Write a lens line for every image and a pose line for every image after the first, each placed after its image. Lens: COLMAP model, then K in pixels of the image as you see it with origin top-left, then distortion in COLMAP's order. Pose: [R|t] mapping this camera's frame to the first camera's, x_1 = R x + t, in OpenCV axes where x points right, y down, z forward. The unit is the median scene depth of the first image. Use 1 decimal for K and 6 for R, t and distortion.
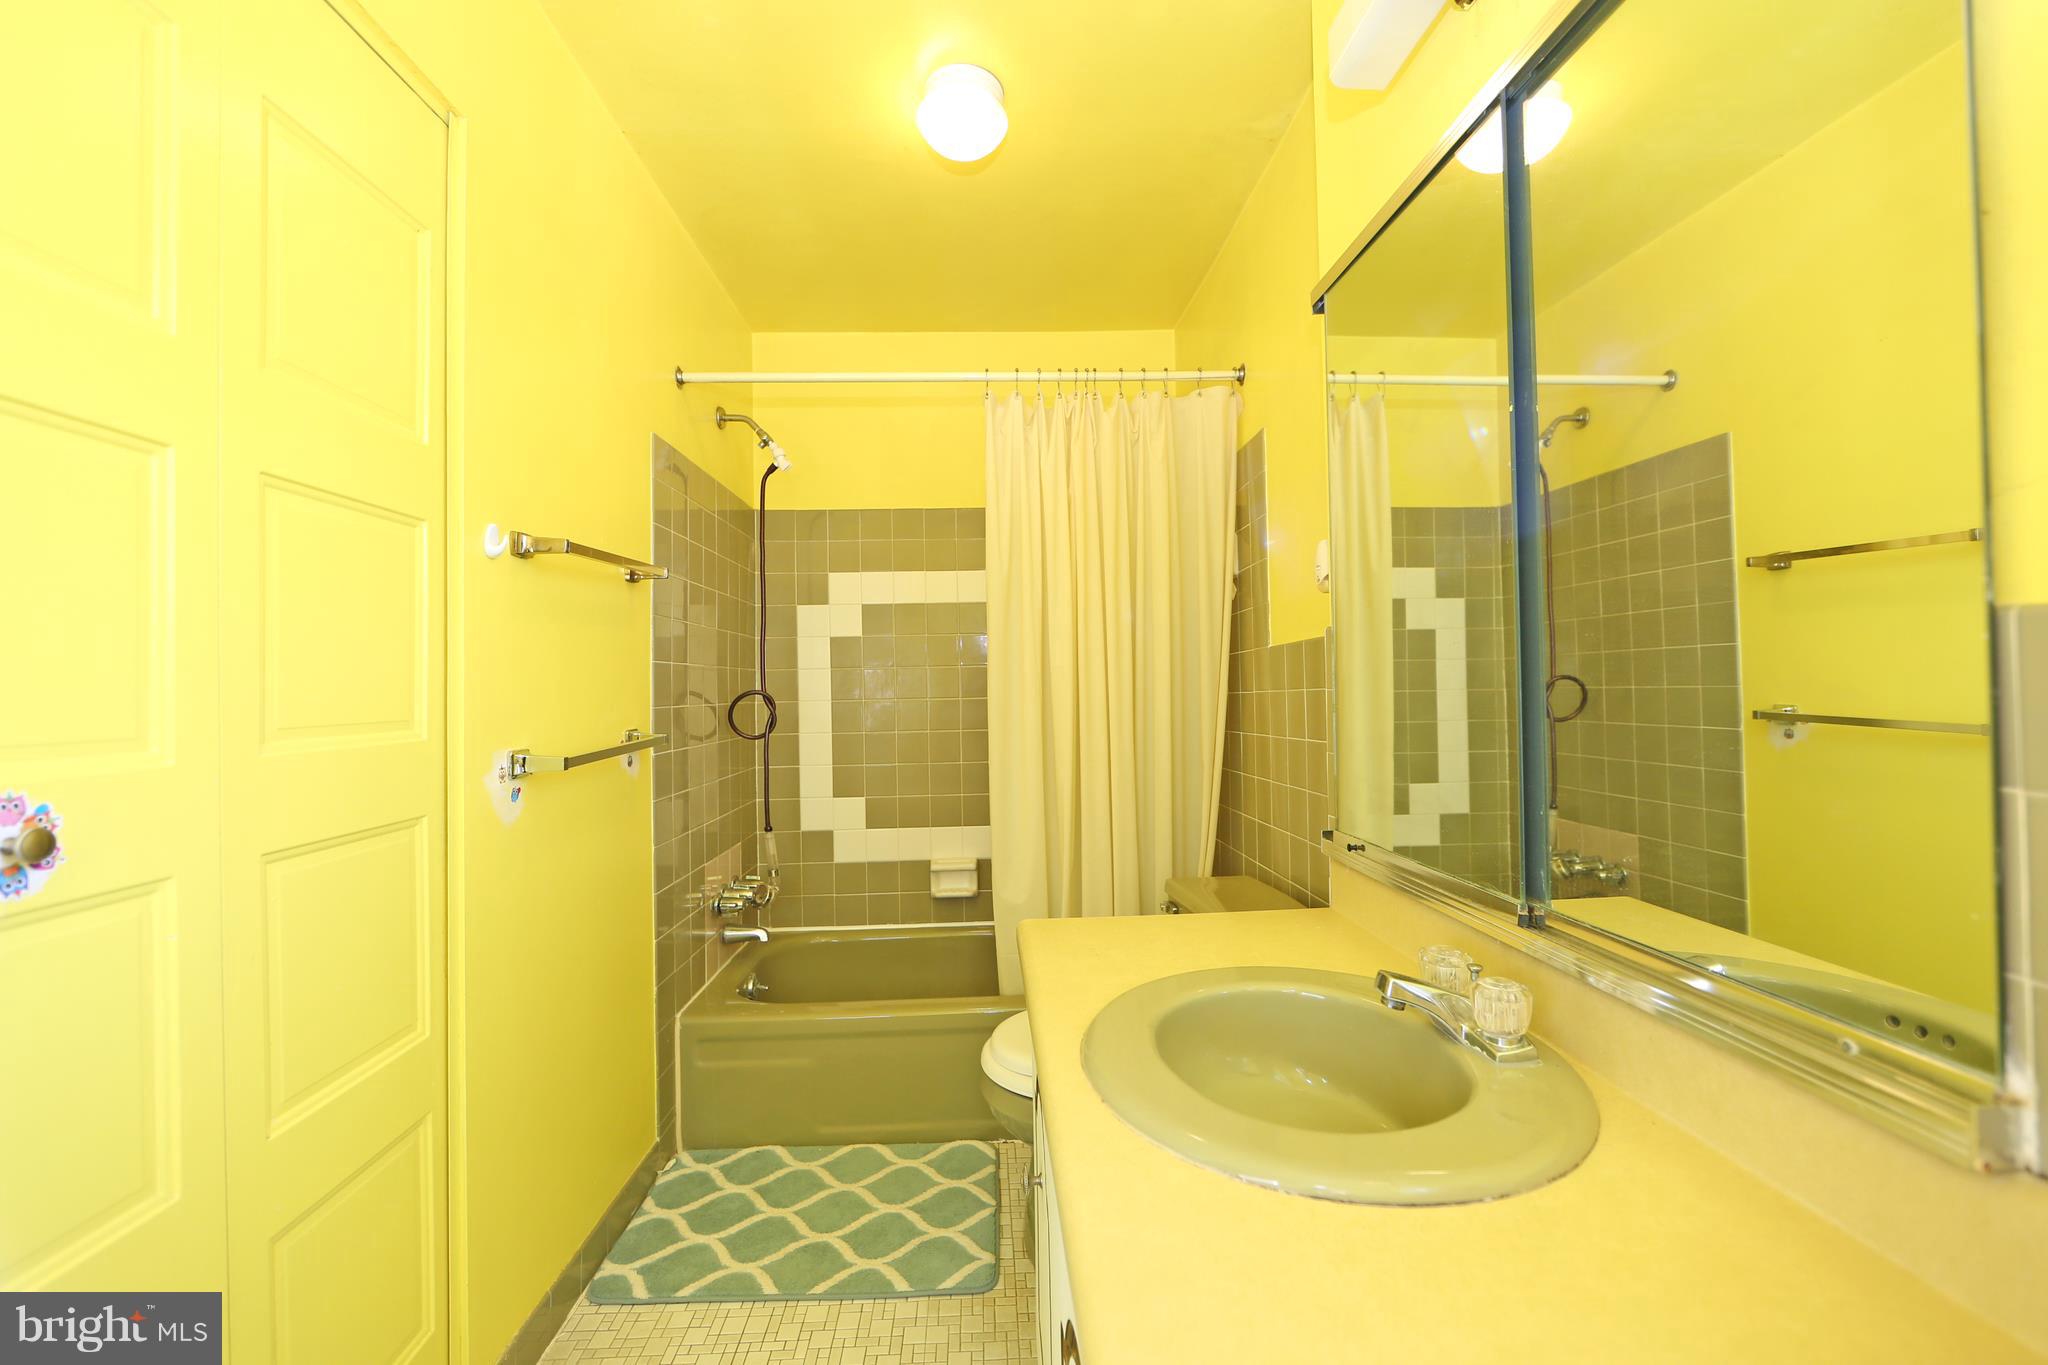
lens RADIAL K [[811.2, 0, 1014.0], [0, 811.2, 674.7], [0, 0, 1]] dist [-0.010611, 0.001328]
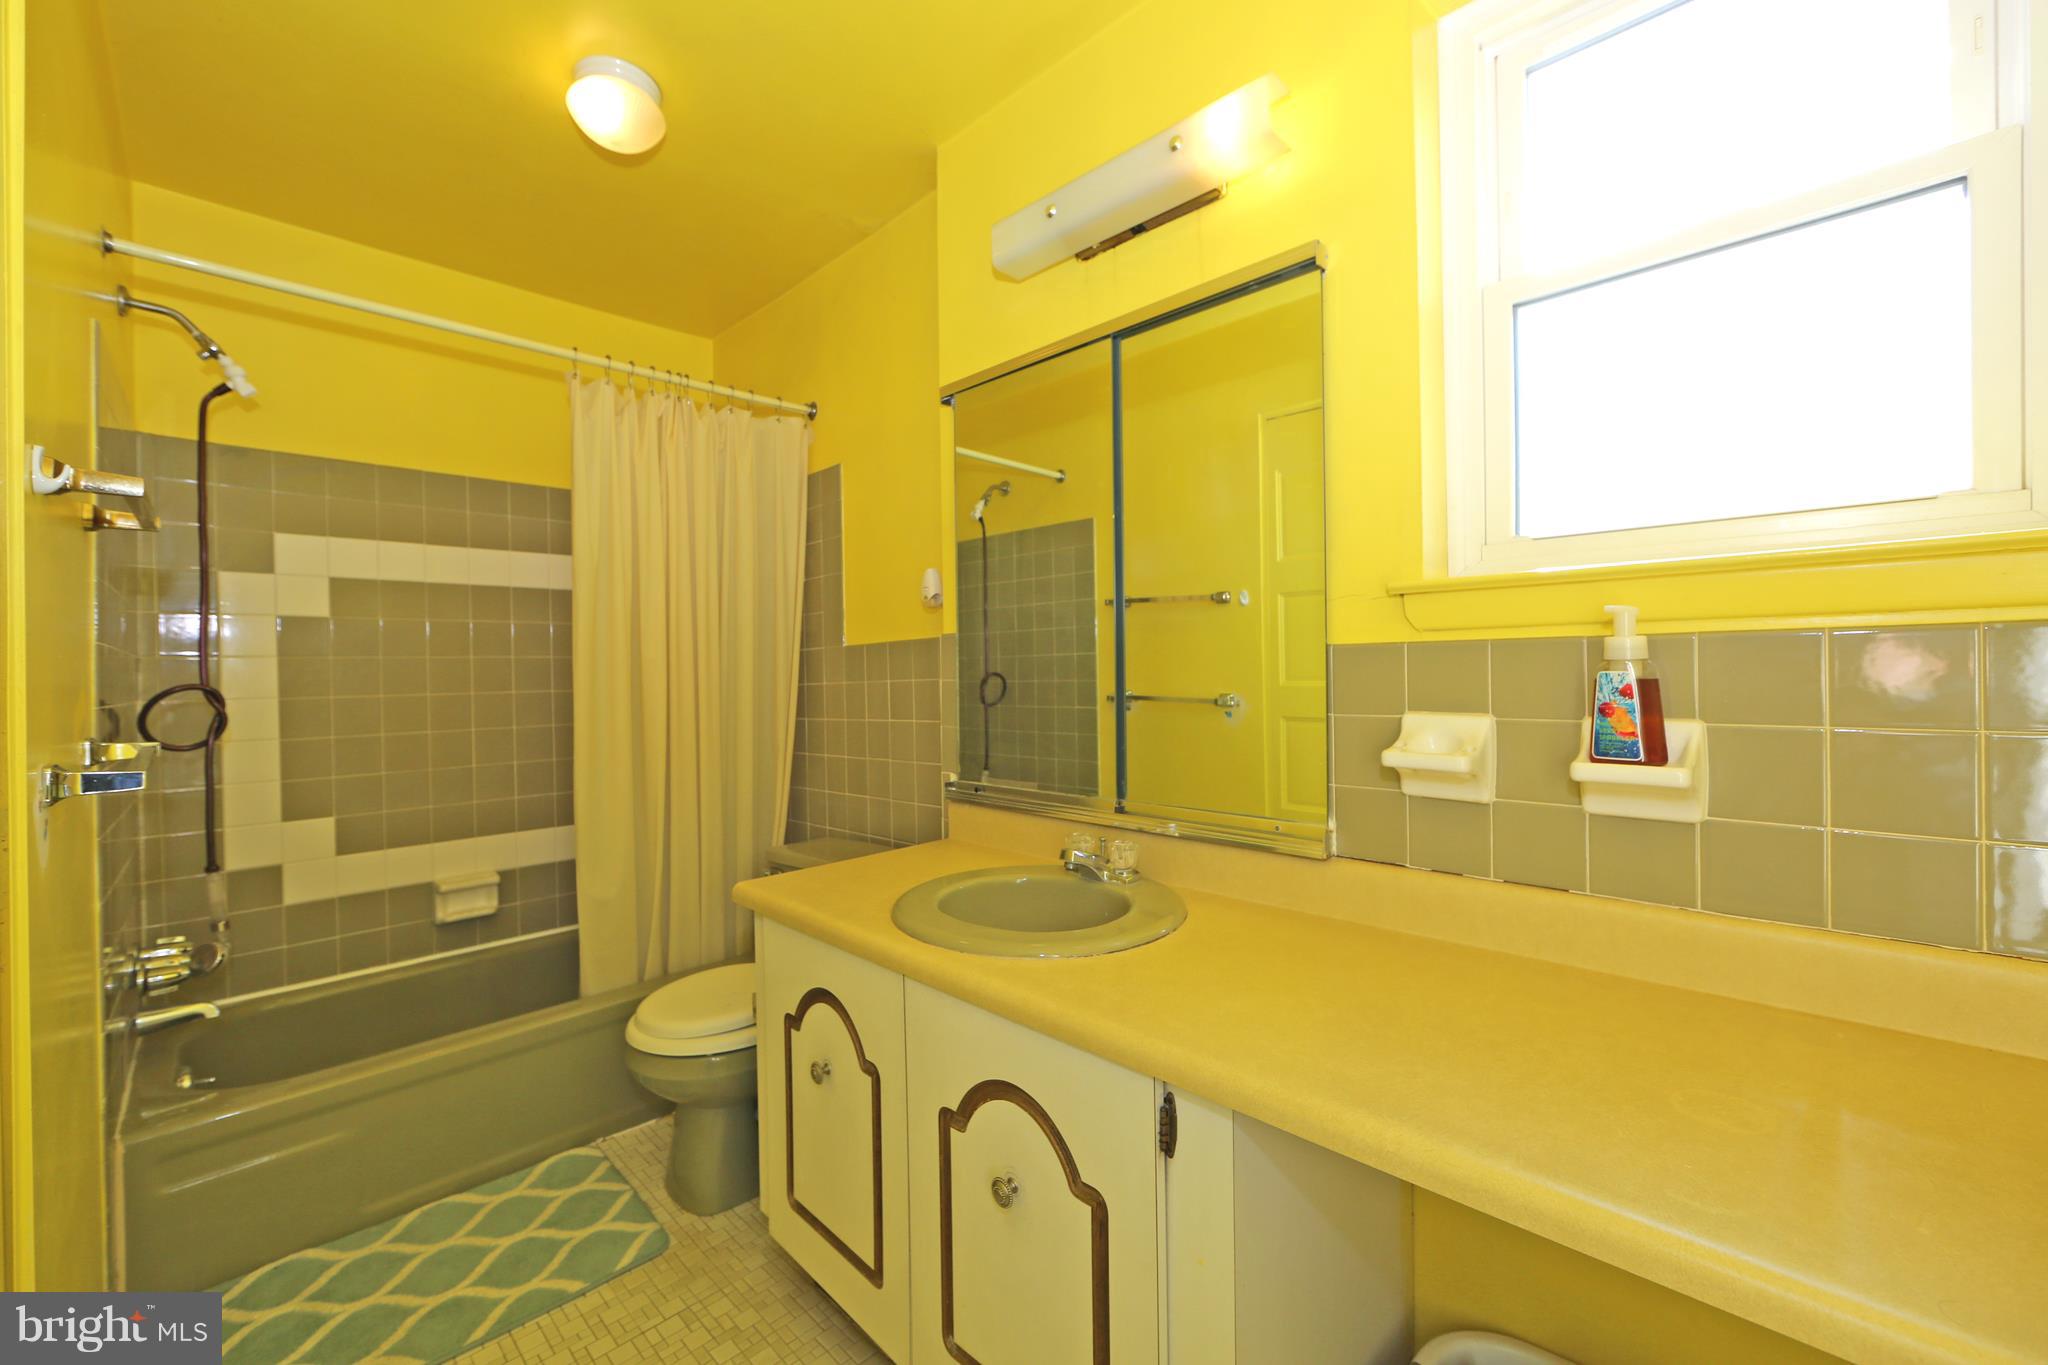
lens RADIAL K [[811.2, 0, 1014.0], [0, 811.2, 674.7], [0, 0, 1]] dist [-0.010611, 0.001328]
pose [[0.734742, 0.005960, 0.678321, -0.297435], [-0.008044, 0.999968, -0.000072, 0.005480], [-0.678299, -0.005404, 0.734766, -0.056576]]
